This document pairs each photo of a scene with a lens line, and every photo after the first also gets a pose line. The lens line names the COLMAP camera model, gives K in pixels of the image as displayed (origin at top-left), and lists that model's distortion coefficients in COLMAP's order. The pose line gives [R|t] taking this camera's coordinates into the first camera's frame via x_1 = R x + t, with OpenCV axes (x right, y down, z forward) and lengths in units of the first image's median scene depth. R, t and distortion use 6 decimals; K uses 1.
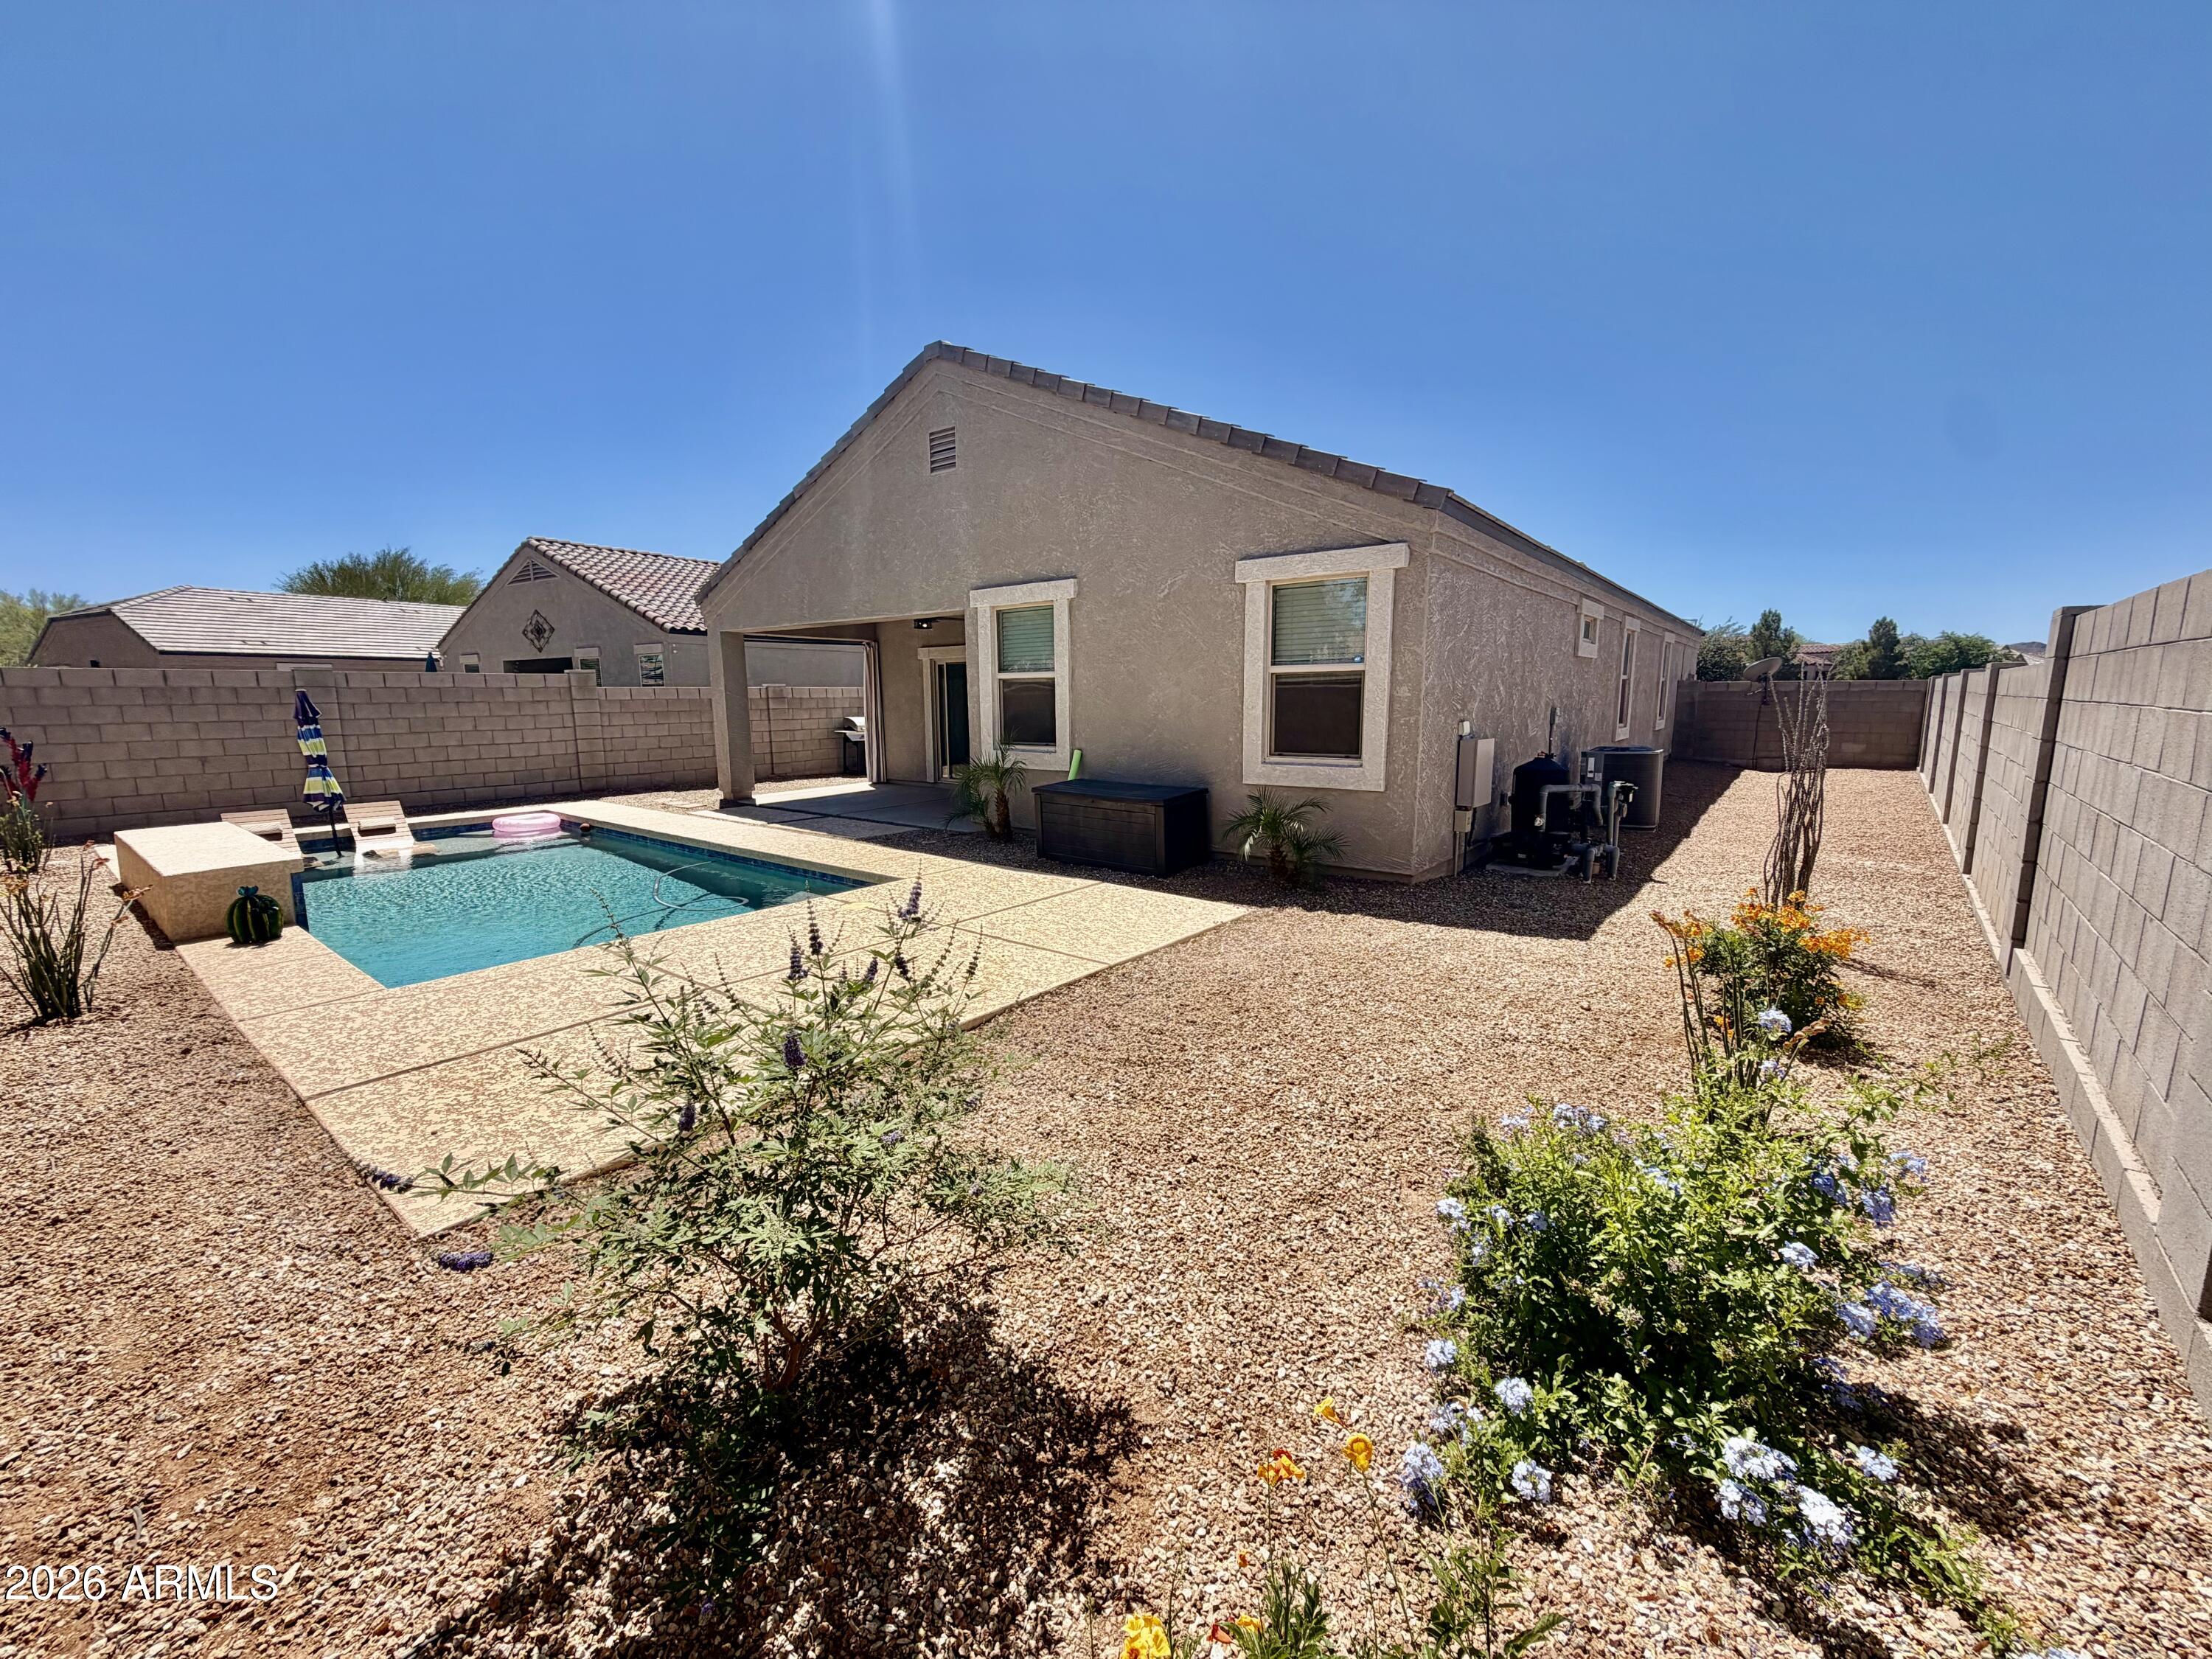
lens RADIAL K [[880.7, 0, 1104.2], [0, 880.7, 835.2], [0, 0, 1]] dist [0.001220, -0.001180]
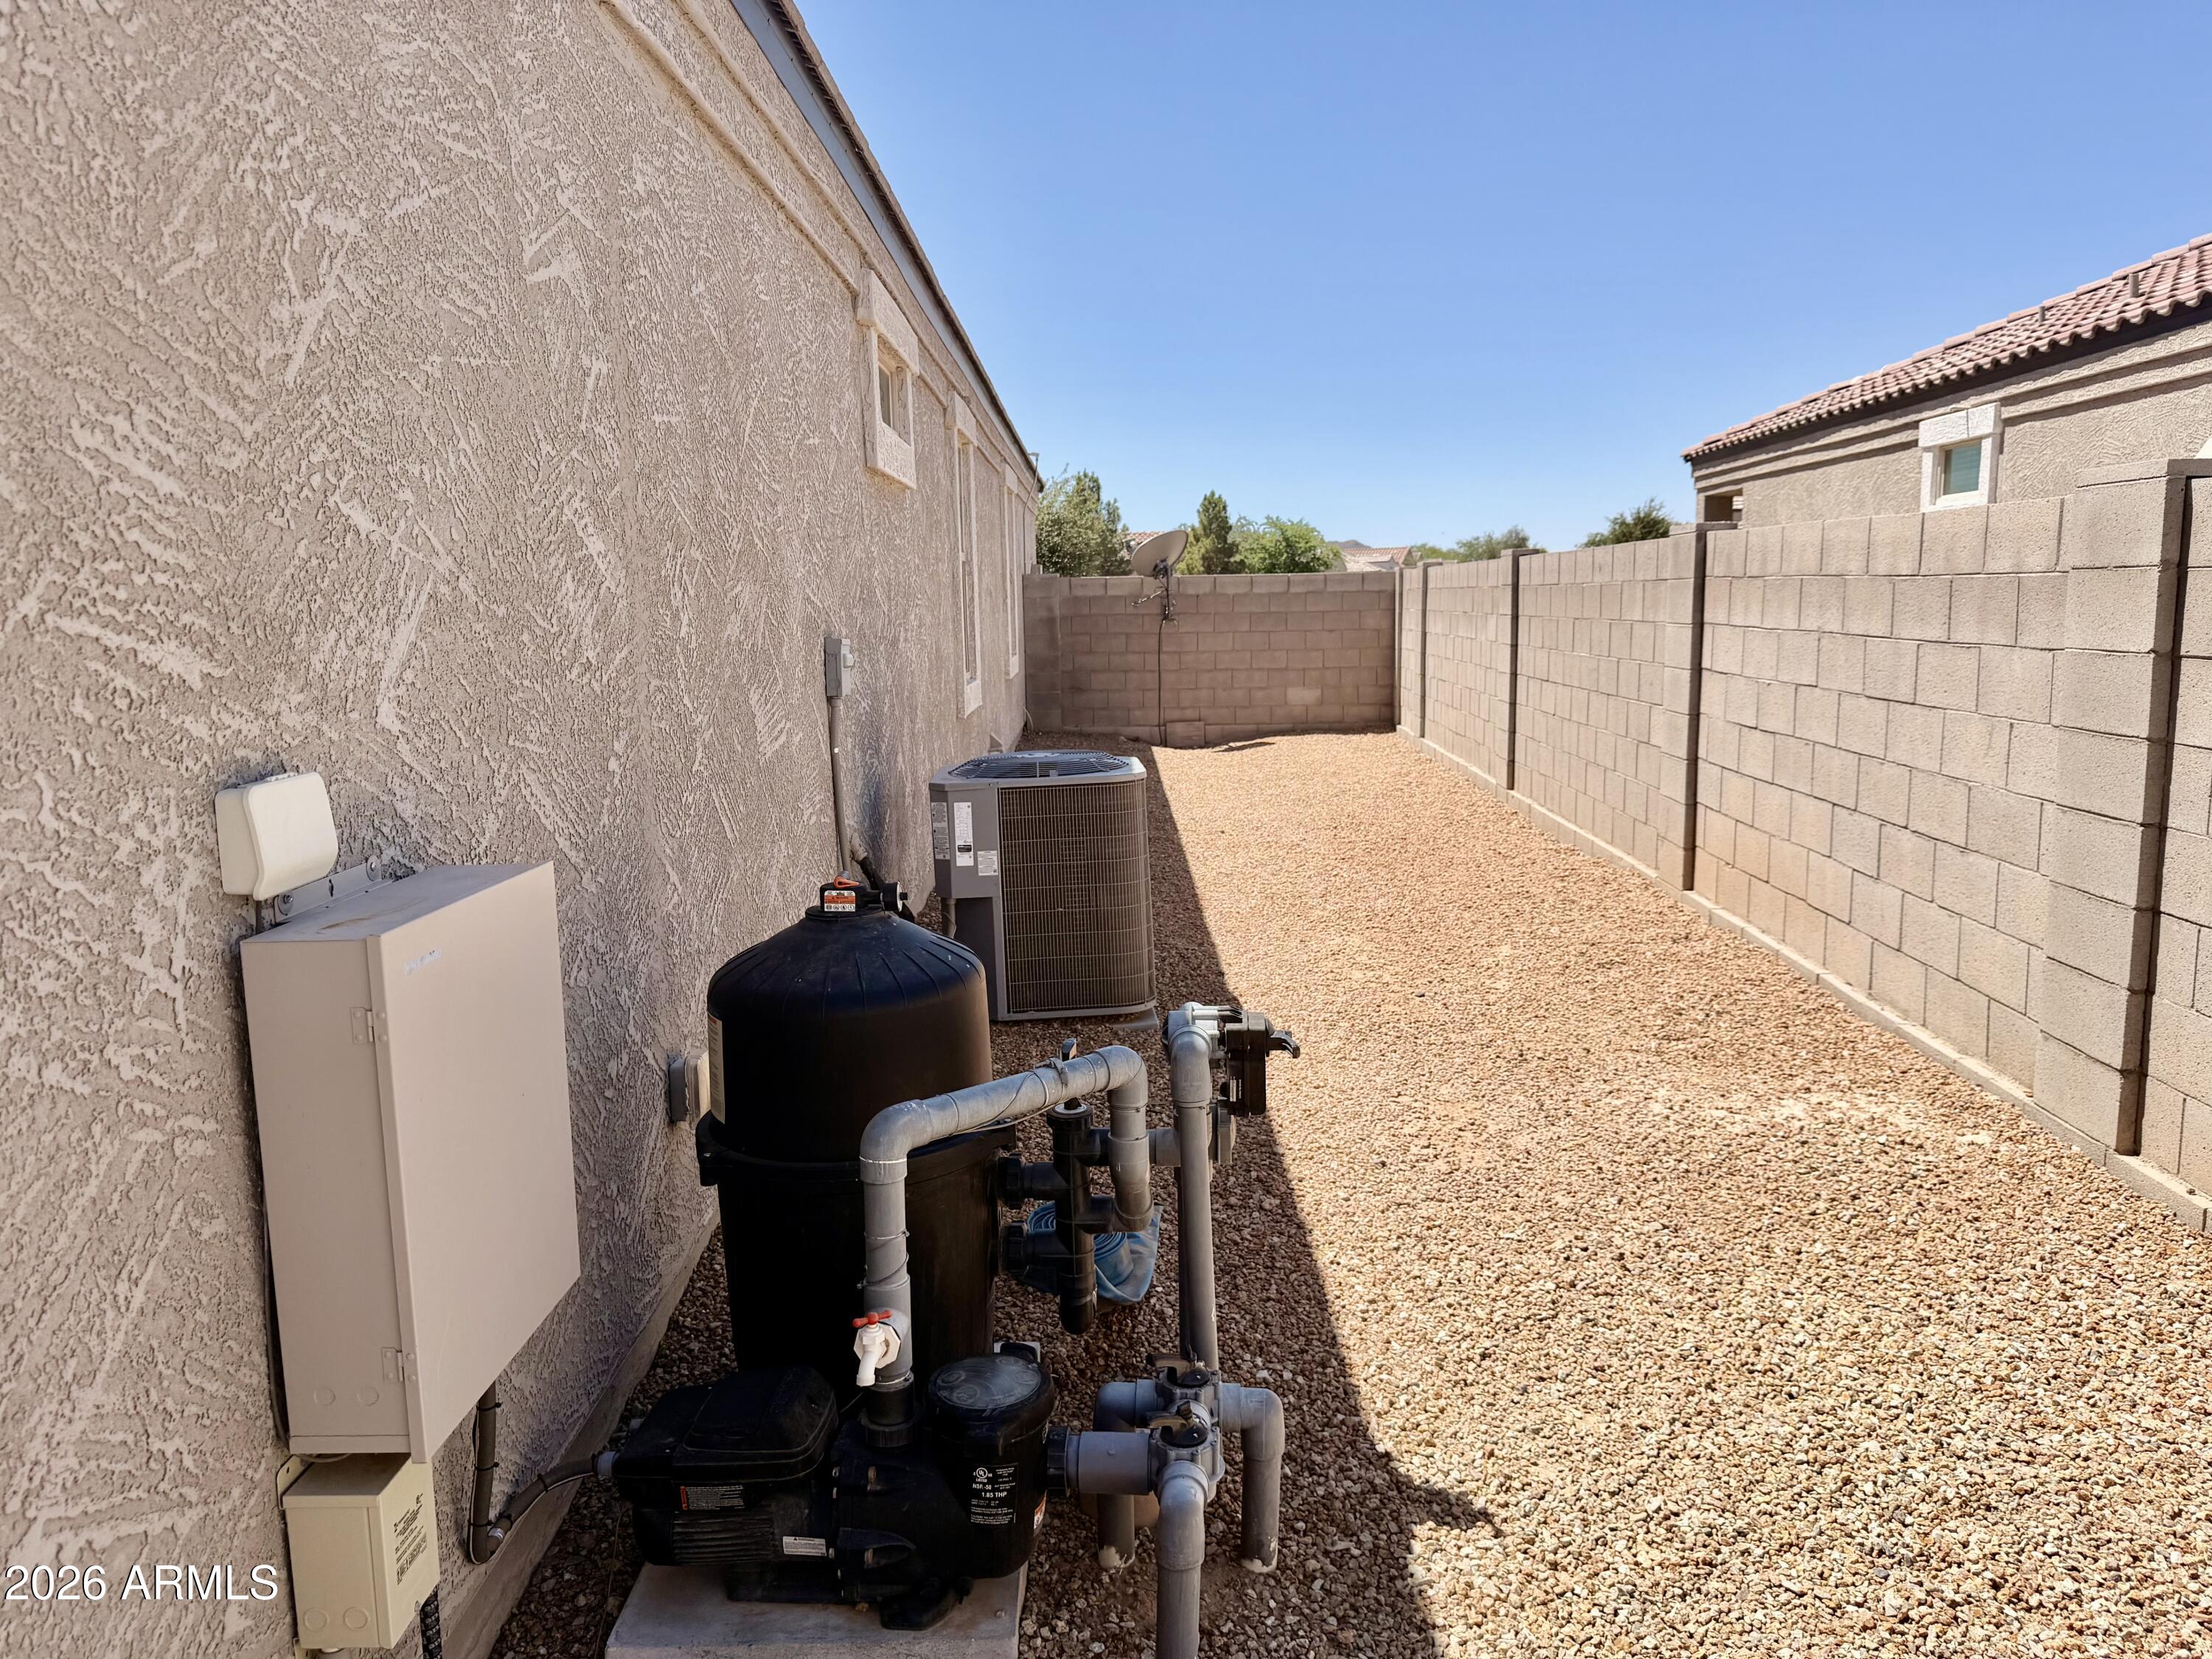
lens RADIAL K [[1528.4, 0, 1104.9], [0, 1528.4, 831.0], [0, 0, 1]] dist [-0.002332, -0.008932]
pose [[0.782754, -0.097306, 0.614677, 0.271896], [0.106651, 0.994063, 0.021552, -0.084032], [-0.613124, 0.048686, 0.788485, 0.561016]]
